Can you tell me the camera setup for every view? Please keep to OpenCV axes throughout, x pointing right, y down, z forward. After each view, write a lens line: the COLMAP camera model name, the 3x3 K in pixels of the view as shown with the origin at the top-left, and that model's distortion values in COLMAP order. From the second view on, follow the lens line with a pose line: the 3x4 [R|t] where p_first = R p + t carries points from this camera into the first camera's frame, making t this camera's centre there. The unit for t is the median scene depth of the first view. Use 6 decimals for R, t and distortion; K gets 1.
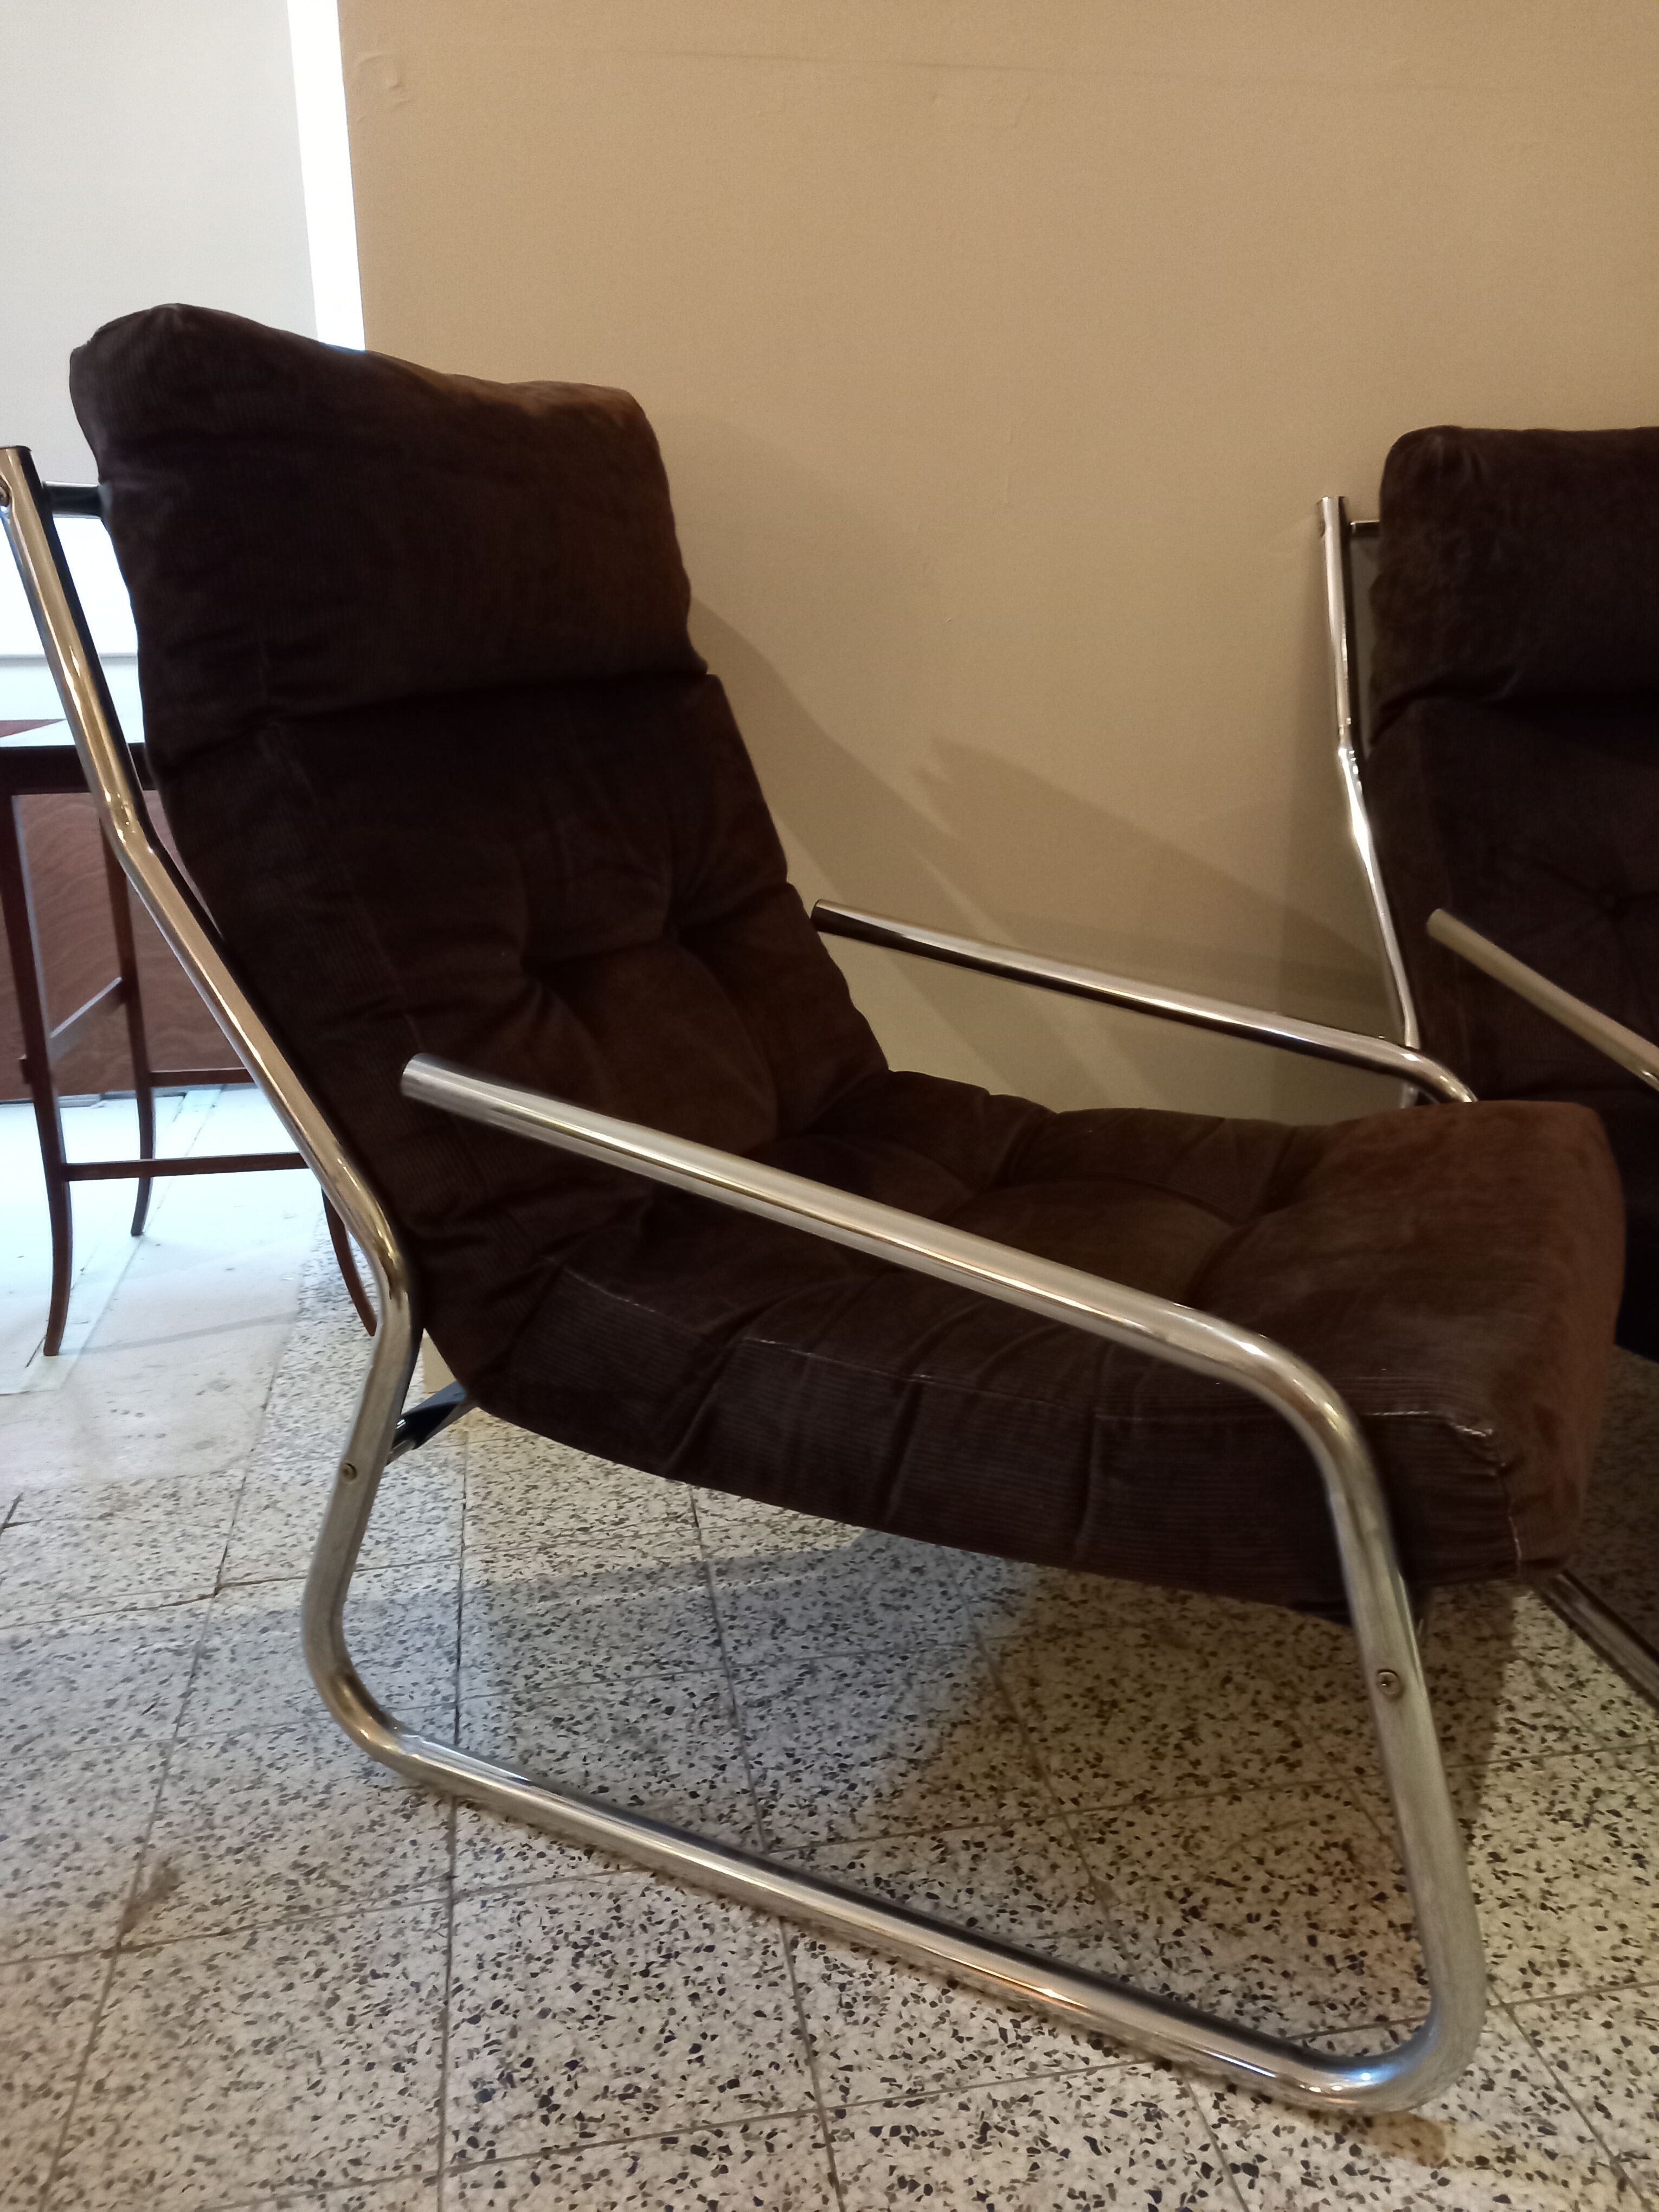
lens RADIAL K [[1744.9, 0, 814.5], [0, 1744.9, 1109.6], [0, 0, 1]] dist [0.038749, -0.038744]
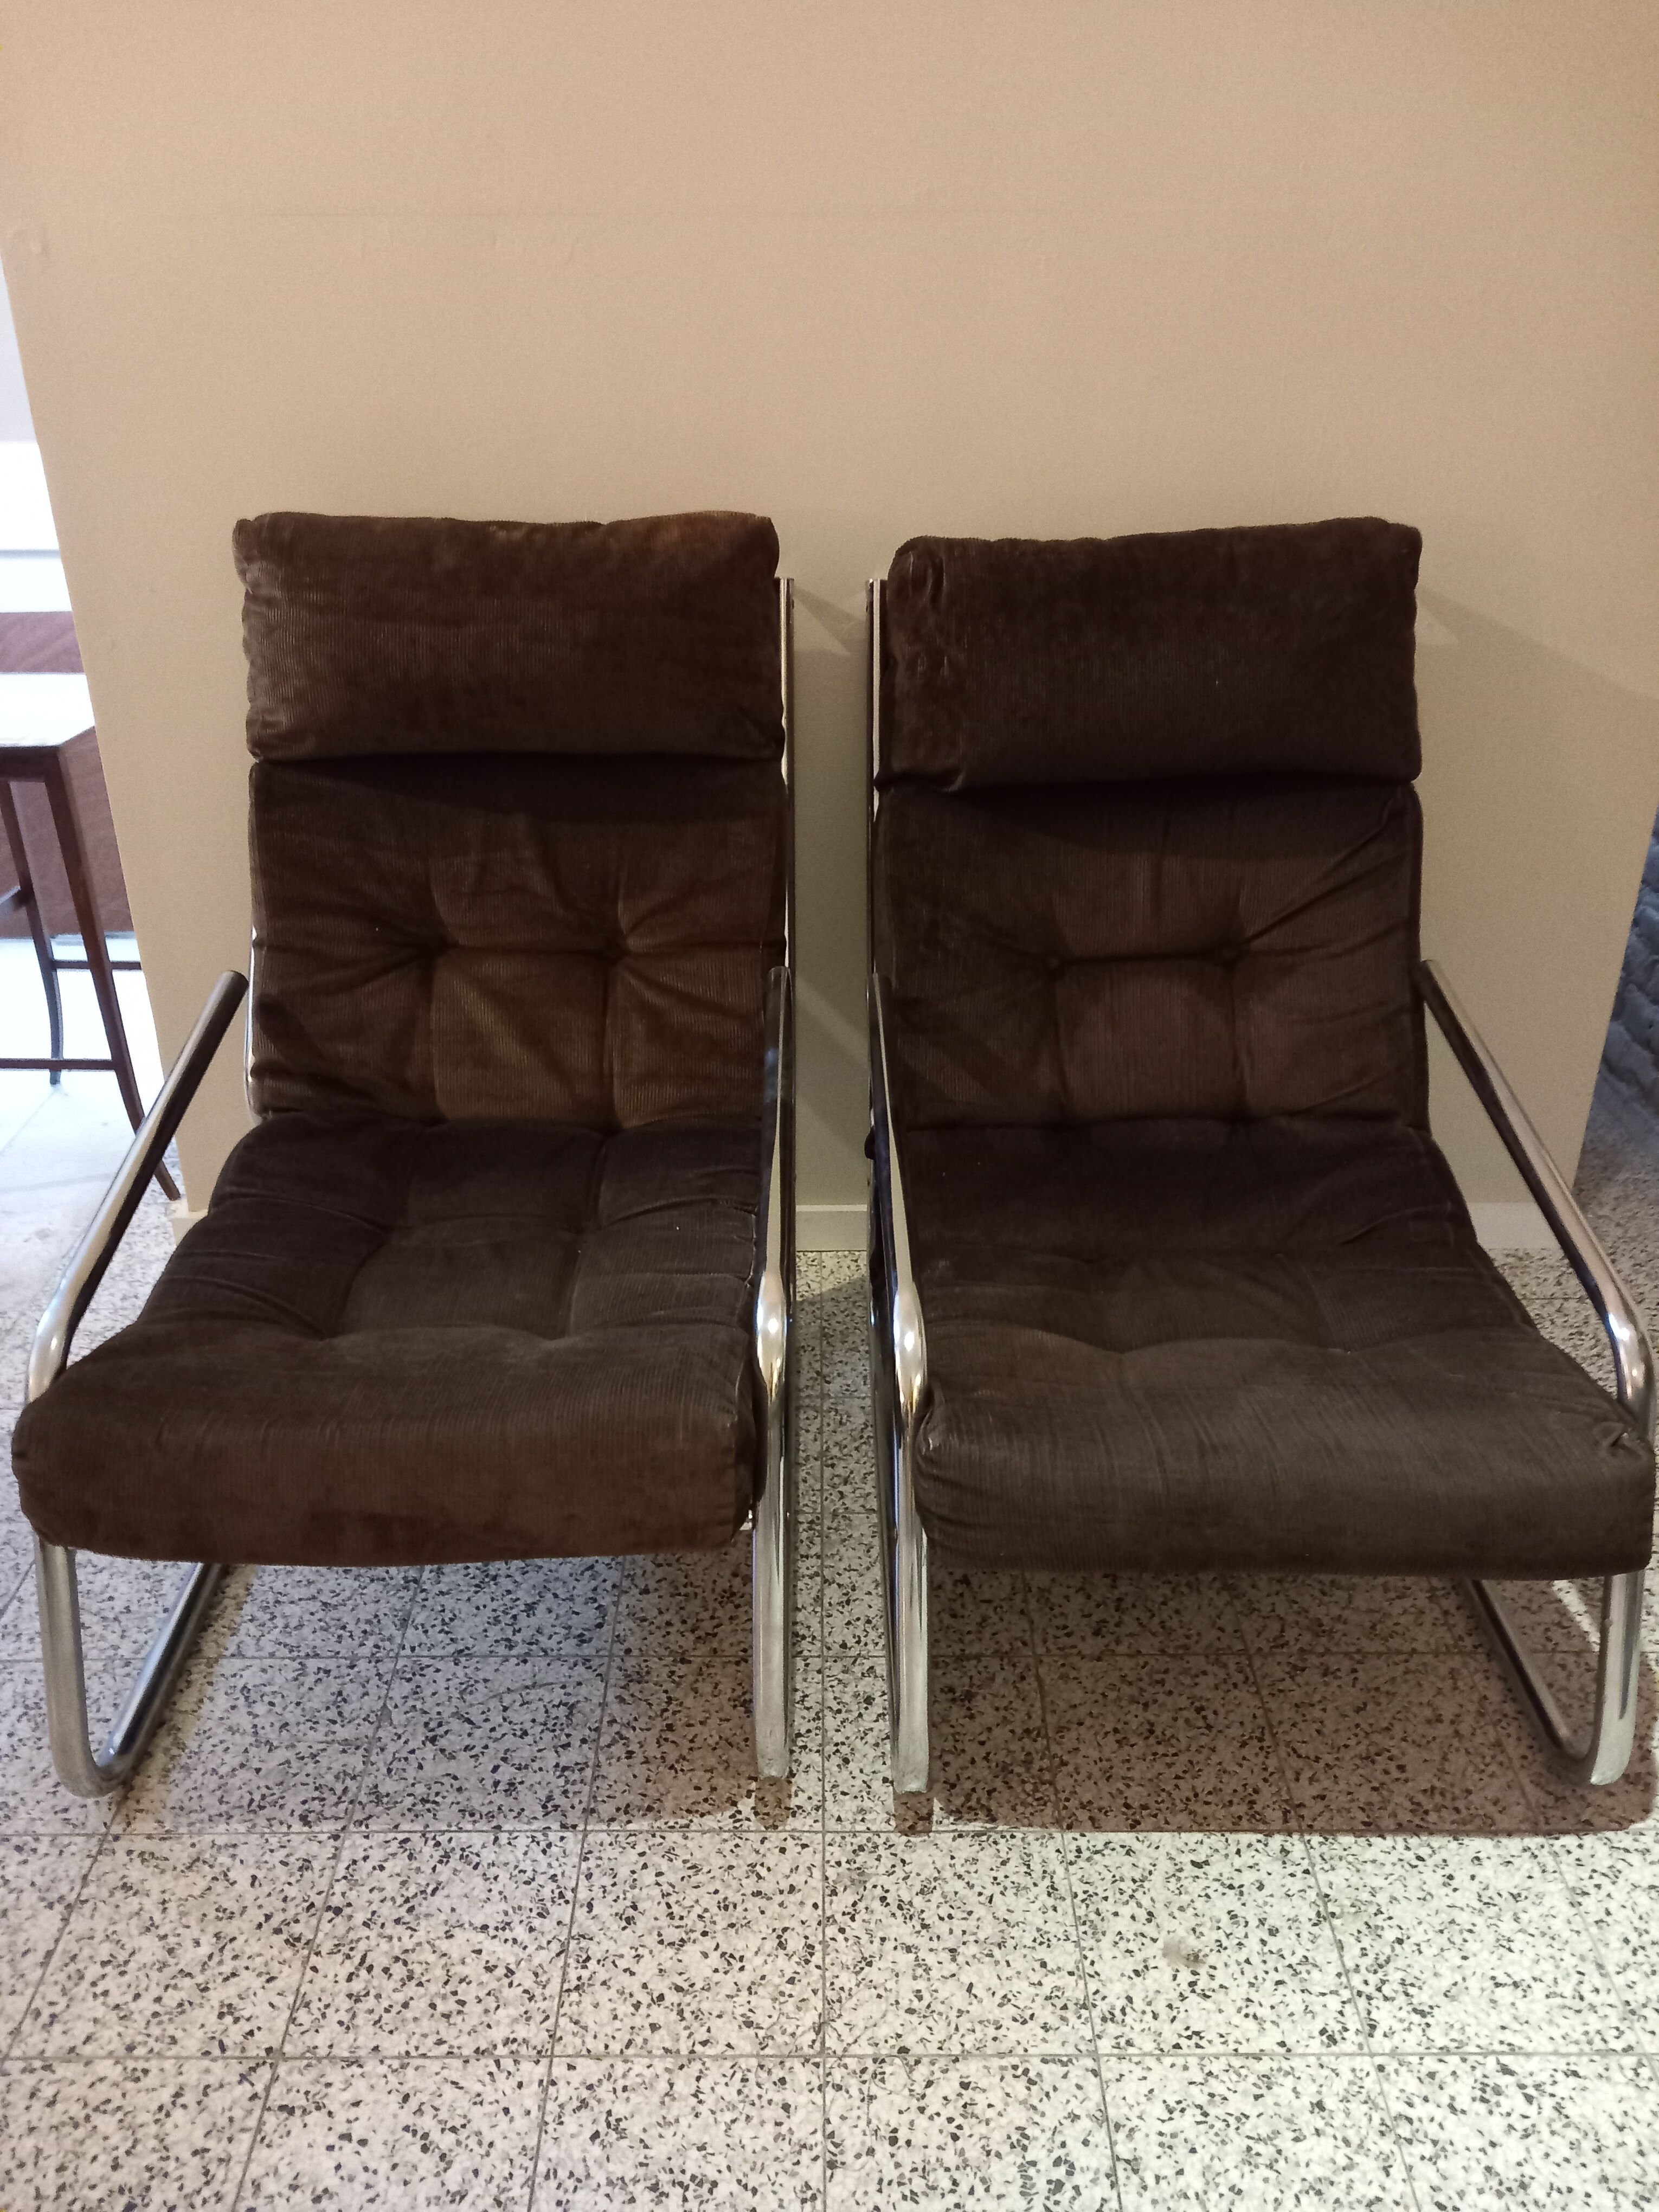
lens RADIAL K [[1744.9, 0, 808.4], [0, 1744.9, 1107.3], [0, 0, 1]] dist [0.038749, -0.038744]
pose [[0.983407, 0.077883, -0.163847, 0.657805], [-0.048535, 0.983186, 0.176039, -0.297387], [0.174802, -0.165166, 0.970652, -0.241121]]
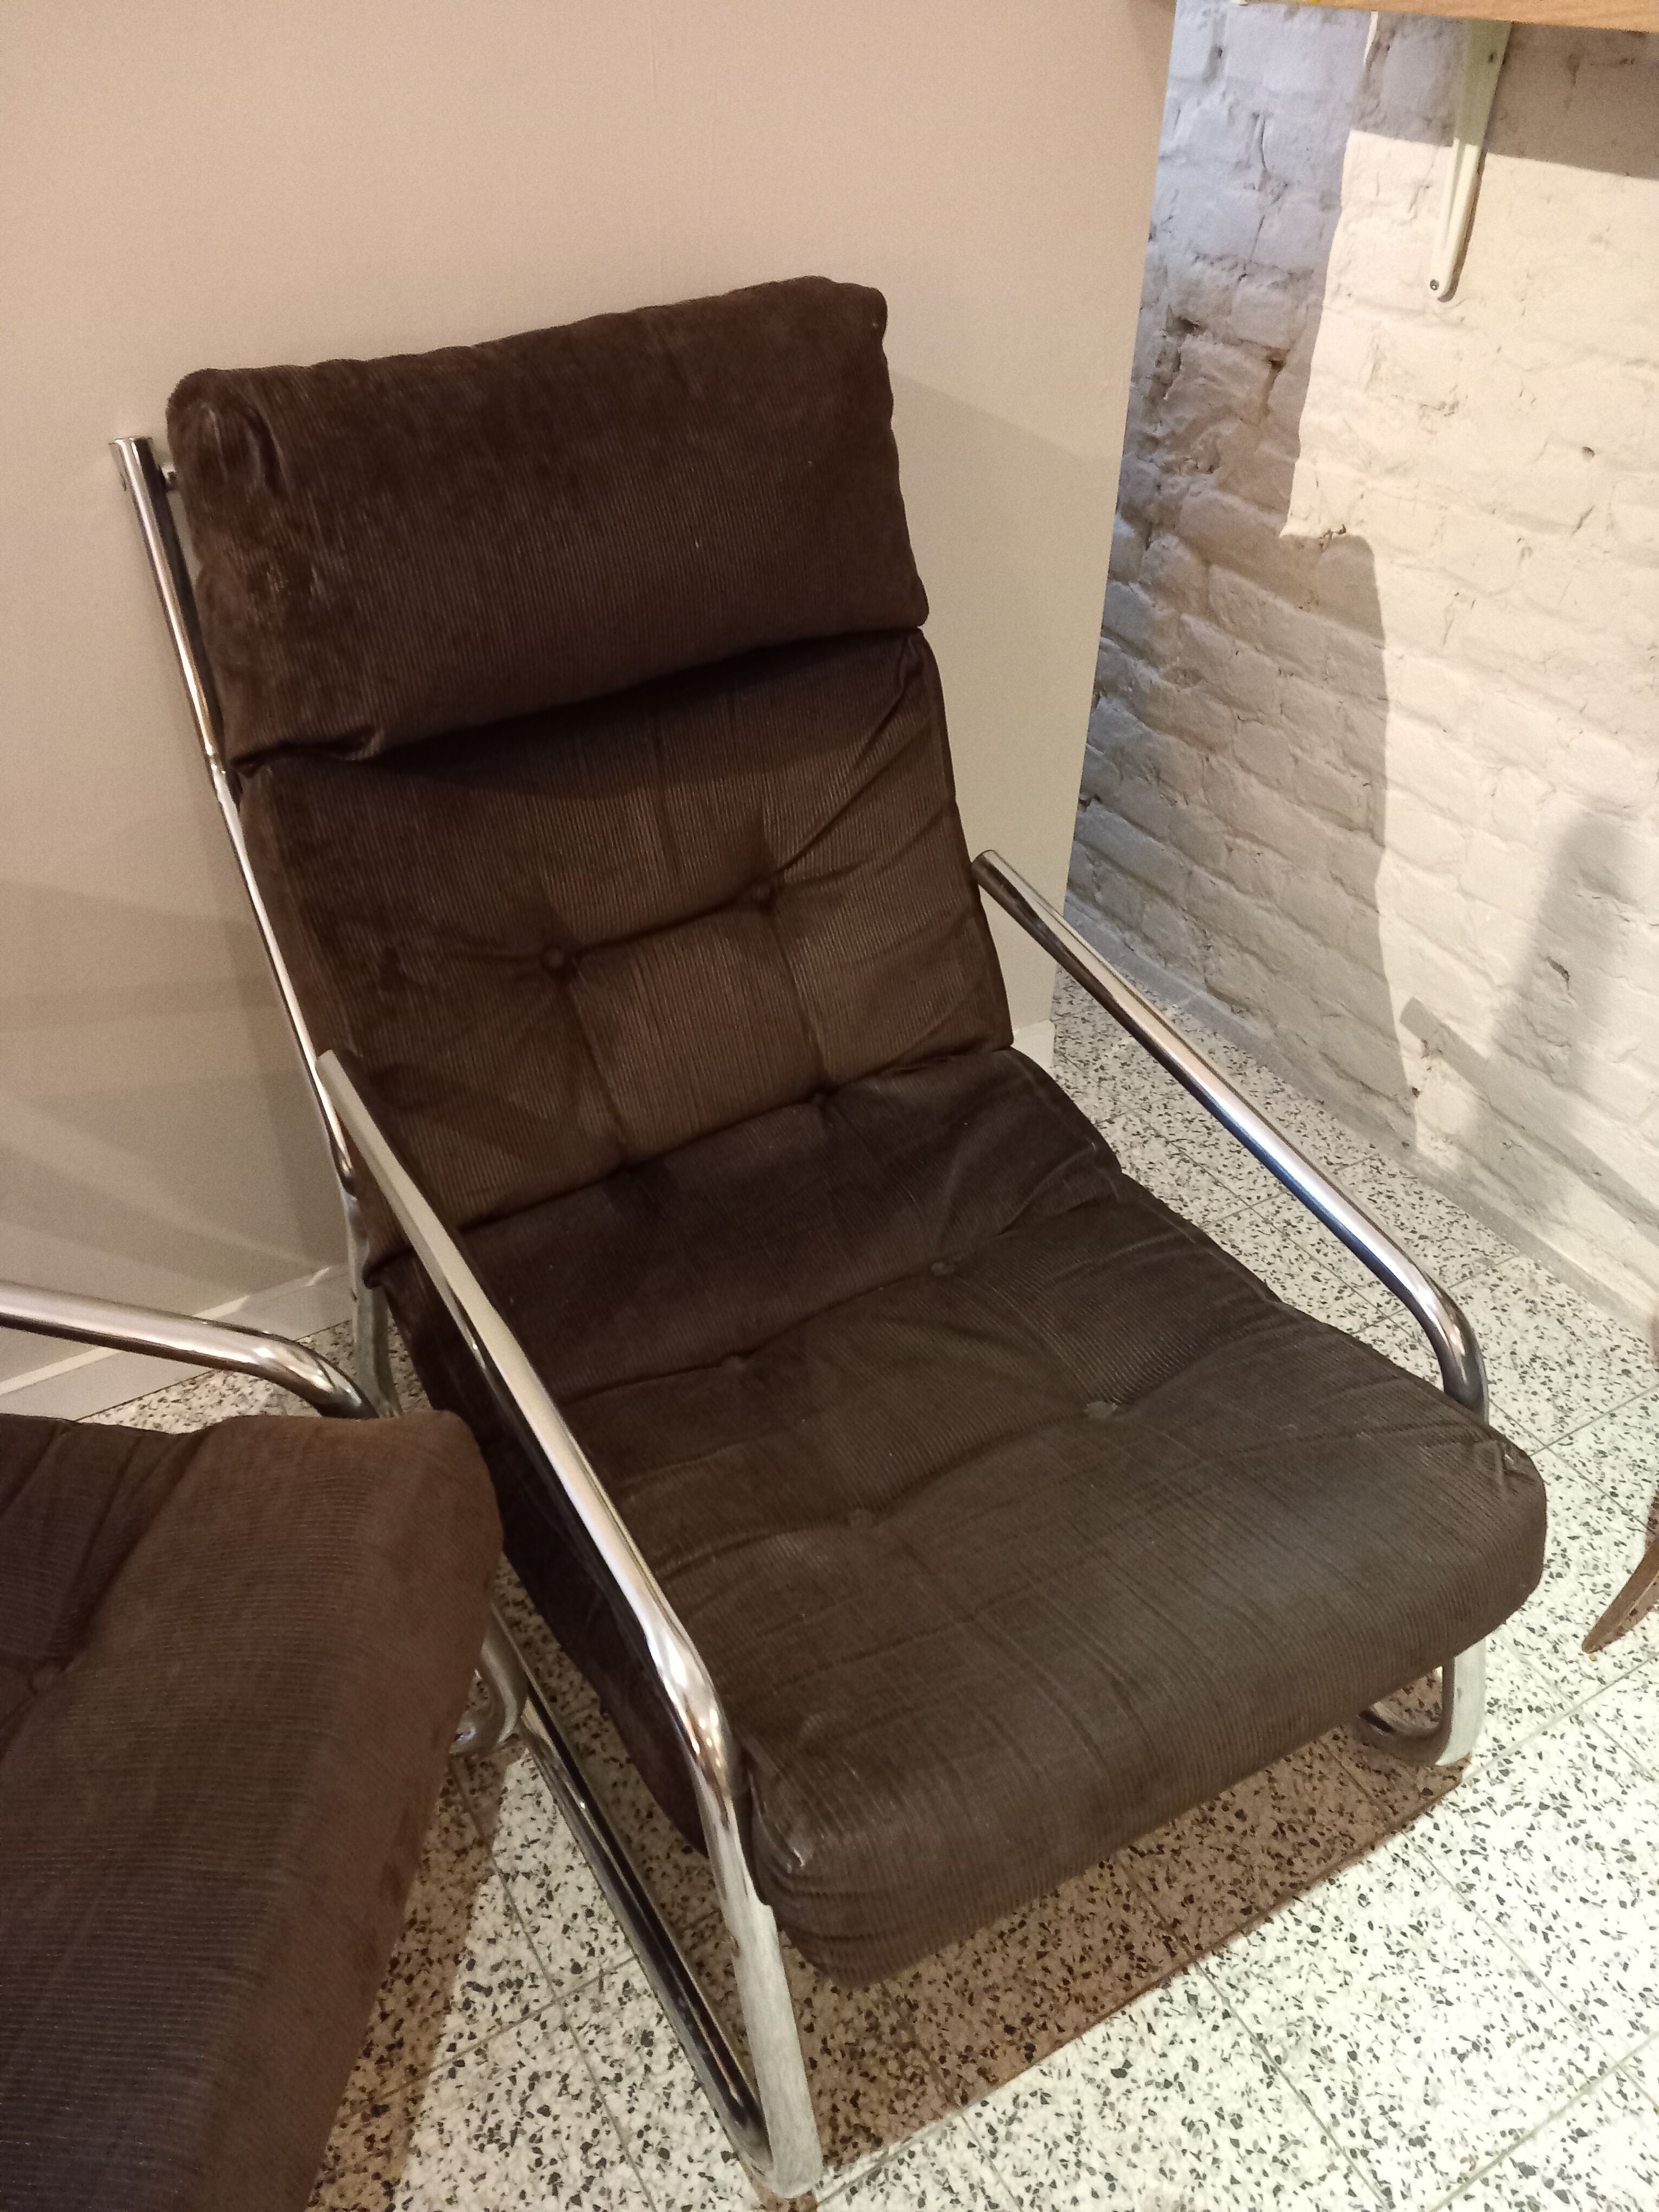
lens RADIAL K [[1744.9, 0, 819.3], [0, 1744.9, 1092.2], [0, 0, 1]] dist [0.038749, -0.038744]
pose [[0.937673, -0.192927, 0.289047, 0.421876], [0.084608, 0.933455, 0.348572, -0.462215], [-0.337062, -0.302391, 0.891599, 0.239687]]
